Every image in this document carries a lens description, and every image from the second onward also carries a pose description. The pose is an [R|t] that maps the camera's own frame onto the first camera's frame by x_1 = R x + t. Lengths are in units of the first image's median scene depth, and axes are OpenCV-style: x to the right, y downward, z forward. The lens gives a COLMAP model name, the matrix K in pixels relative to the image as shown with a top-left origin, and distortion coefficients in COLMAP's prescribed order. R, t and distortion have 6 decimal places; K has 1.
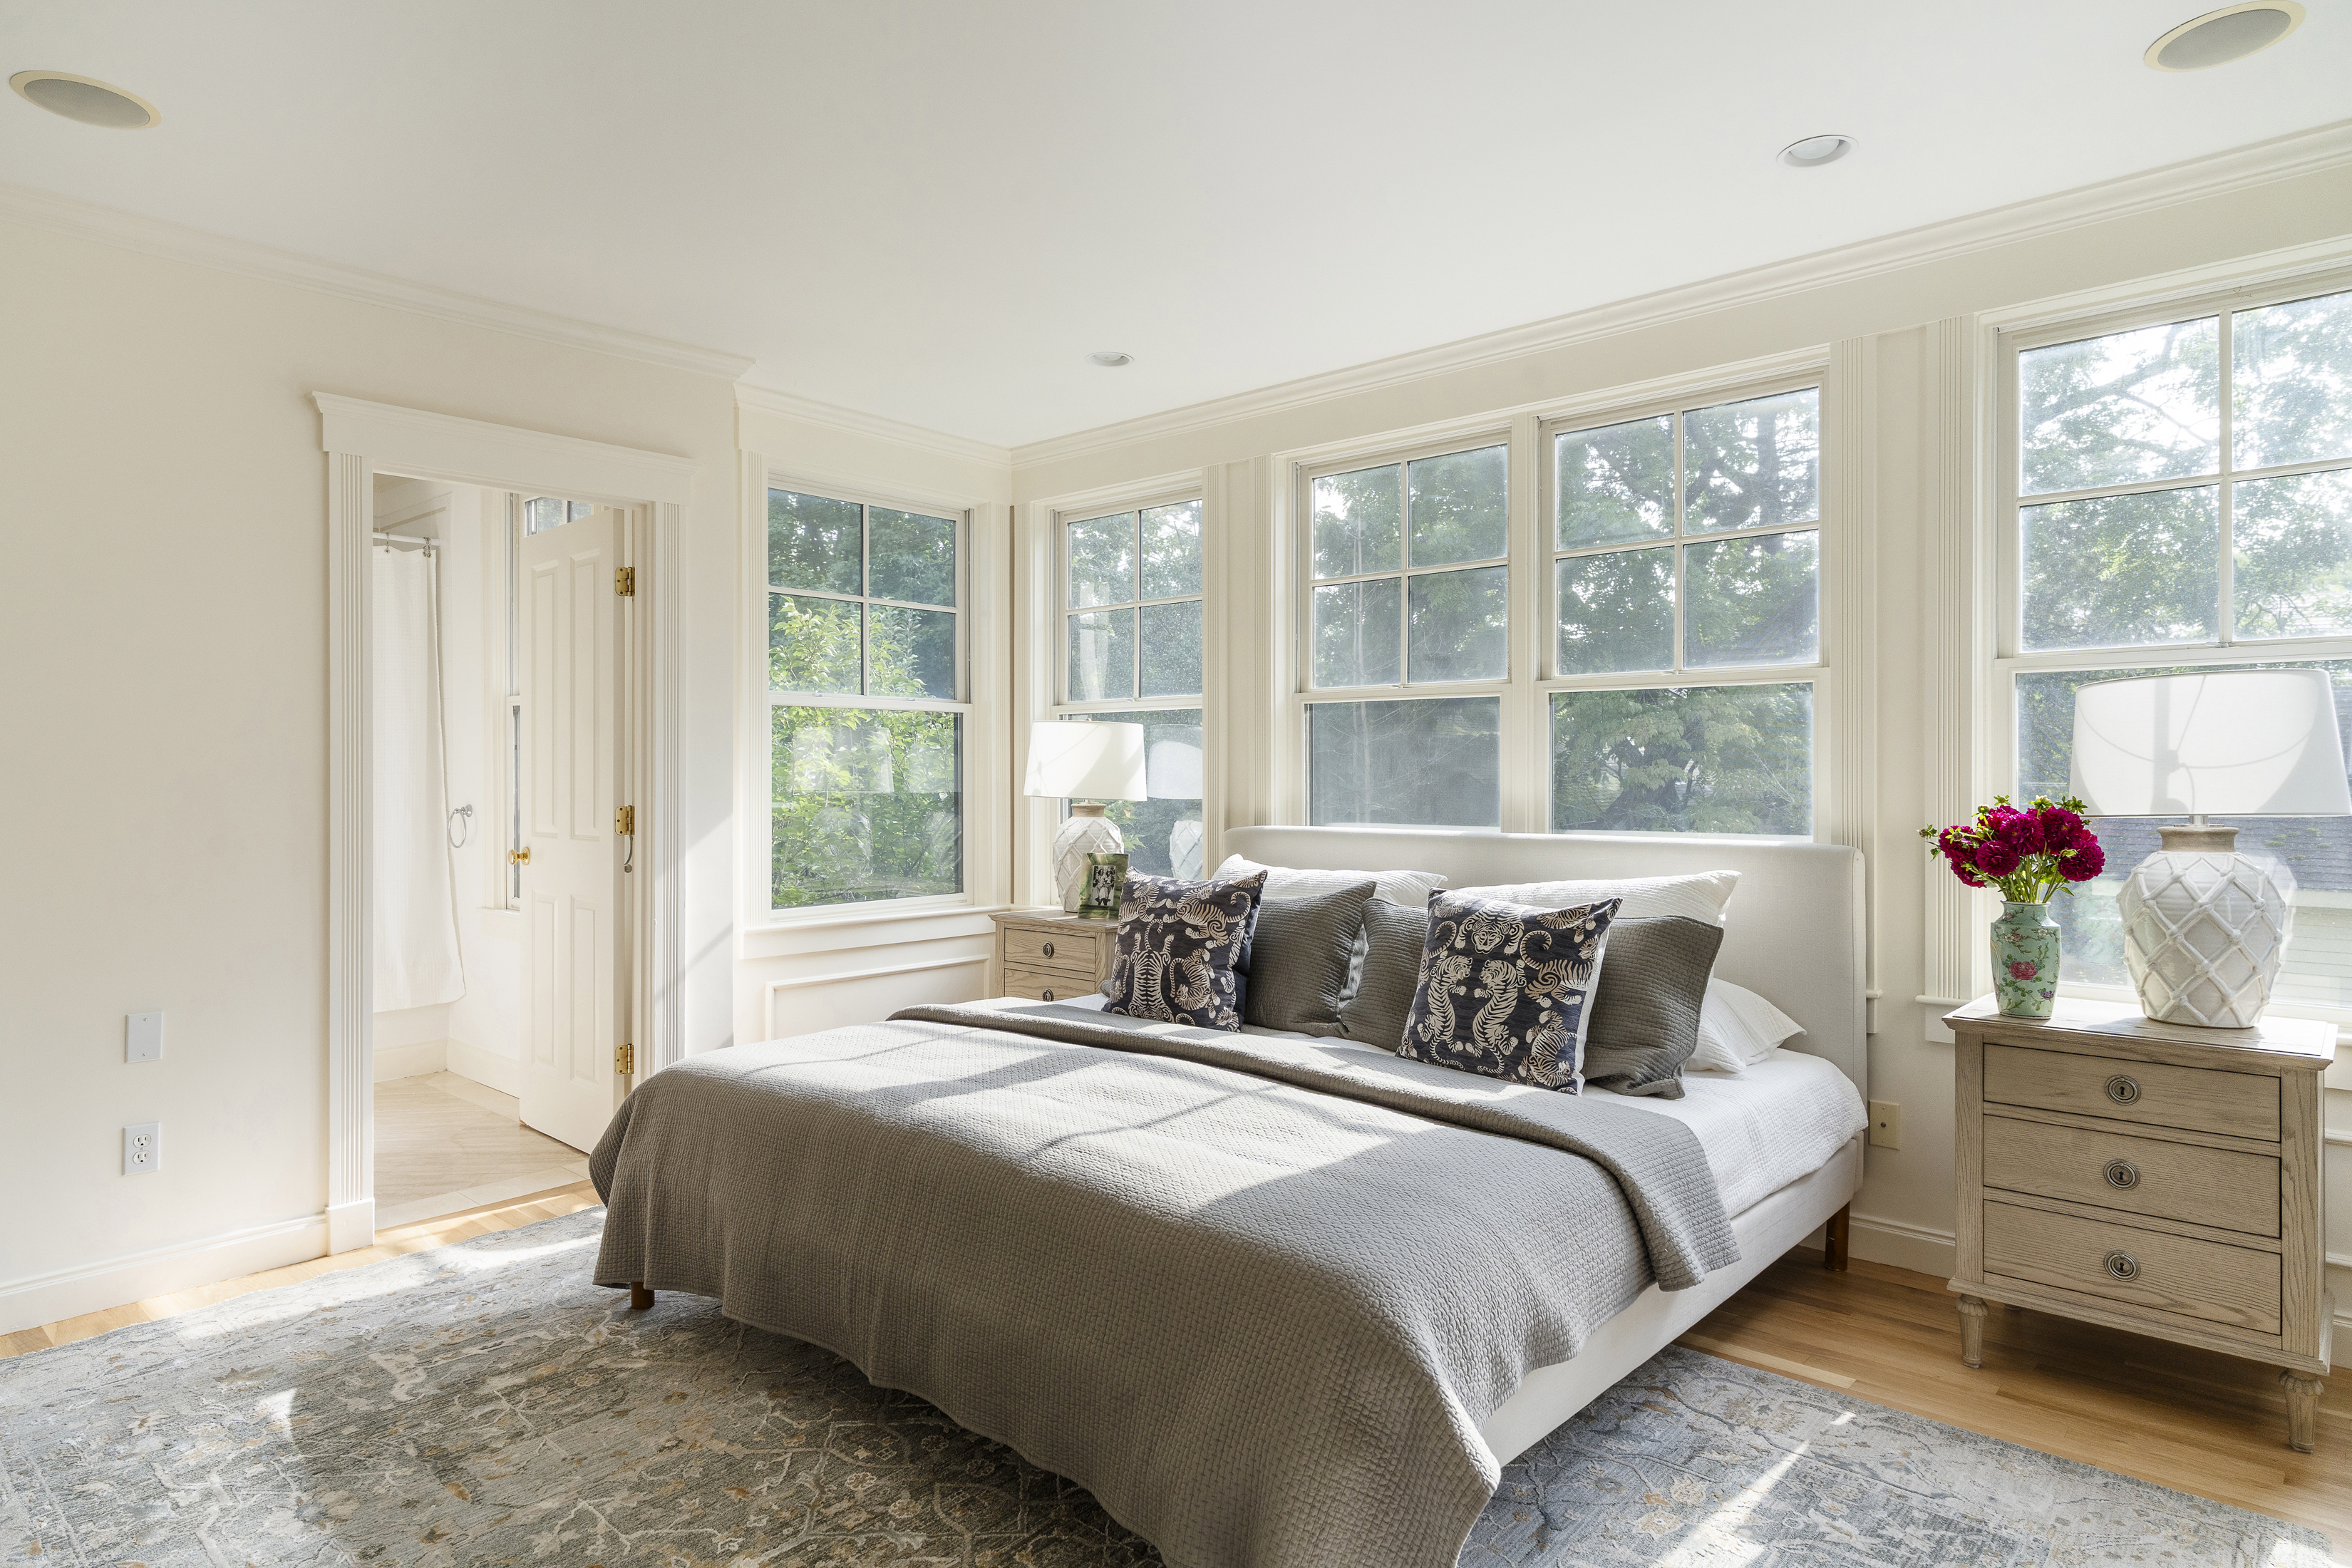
lens RADIAL K [[1348.7, 0, 1176.0], [0, 1348.7, 784.0], [0, 0, 1]] dist [0.004699, 0.000469]
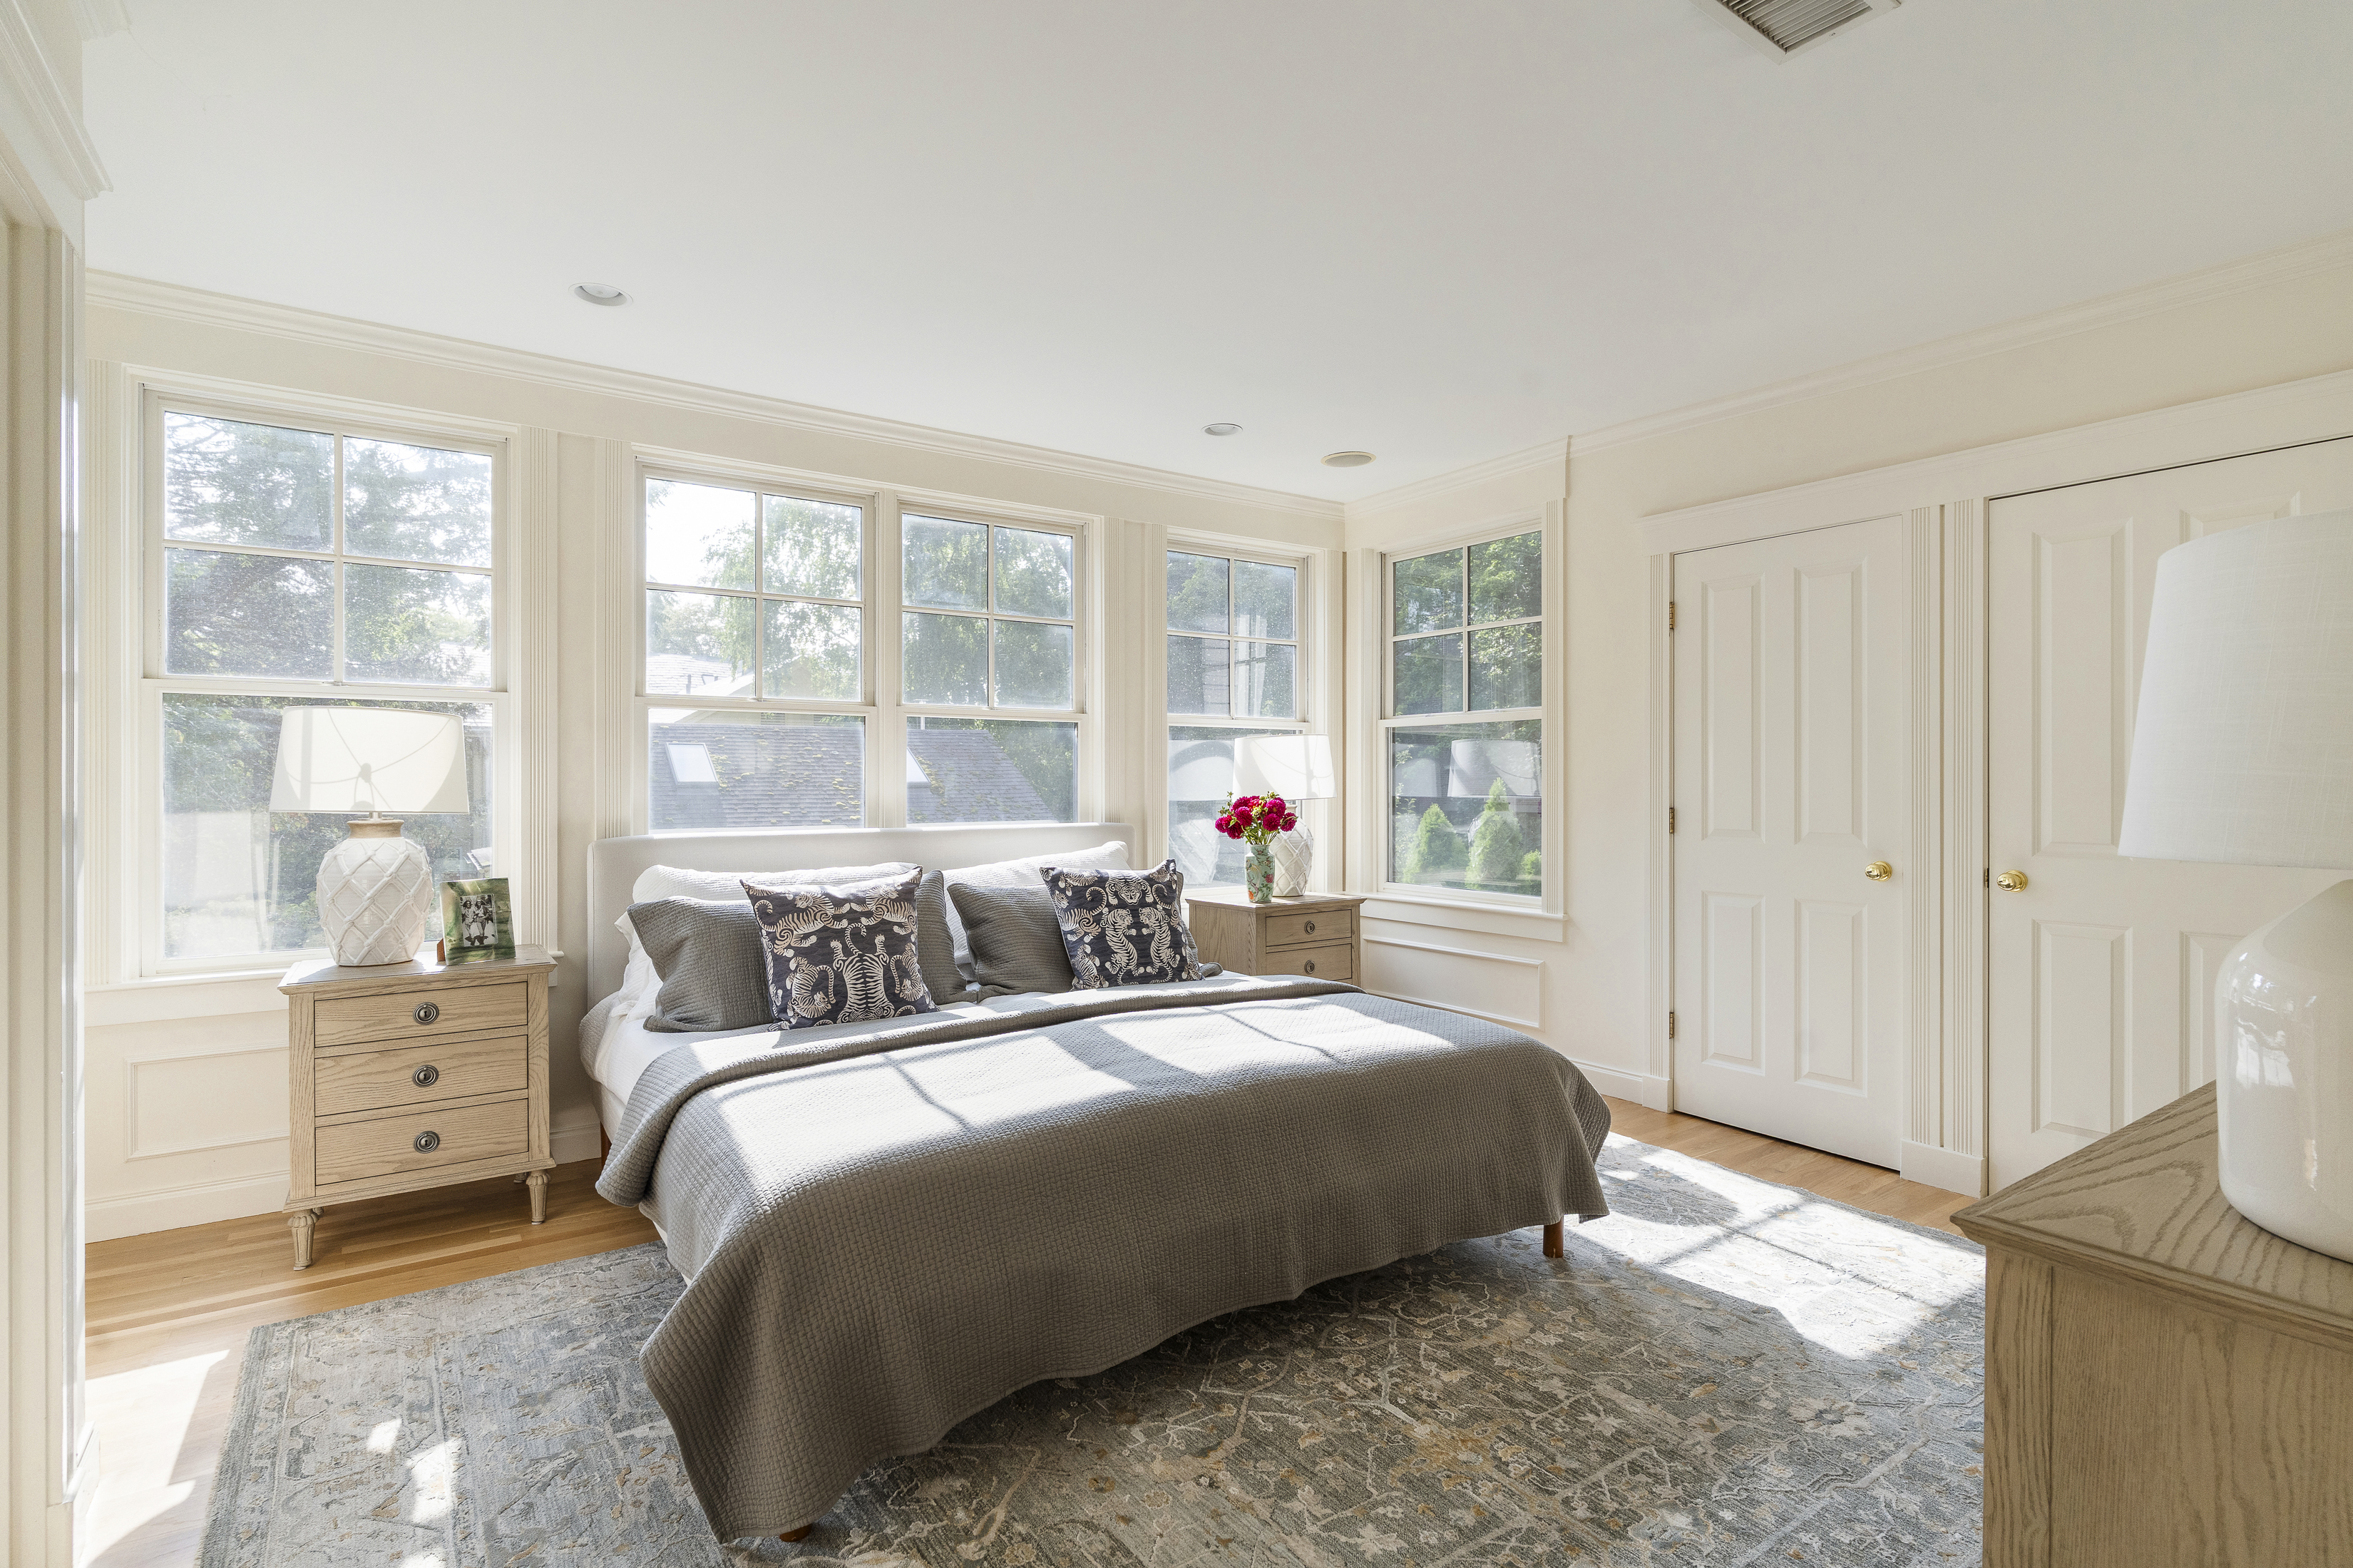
lens RADIAL K [[1146.1, 0, 1176.5], [0, 1146.1, 784.0], [0, 0, 1]] dist [0.017239, 0.000007]
pose [[0.223948, -0.004852, 0.974589, -0.824105], [0.005670, 0.999977, 0.003675, -0.006808], [-0.974585, 0.004703, 0.223970, 0.586157]]
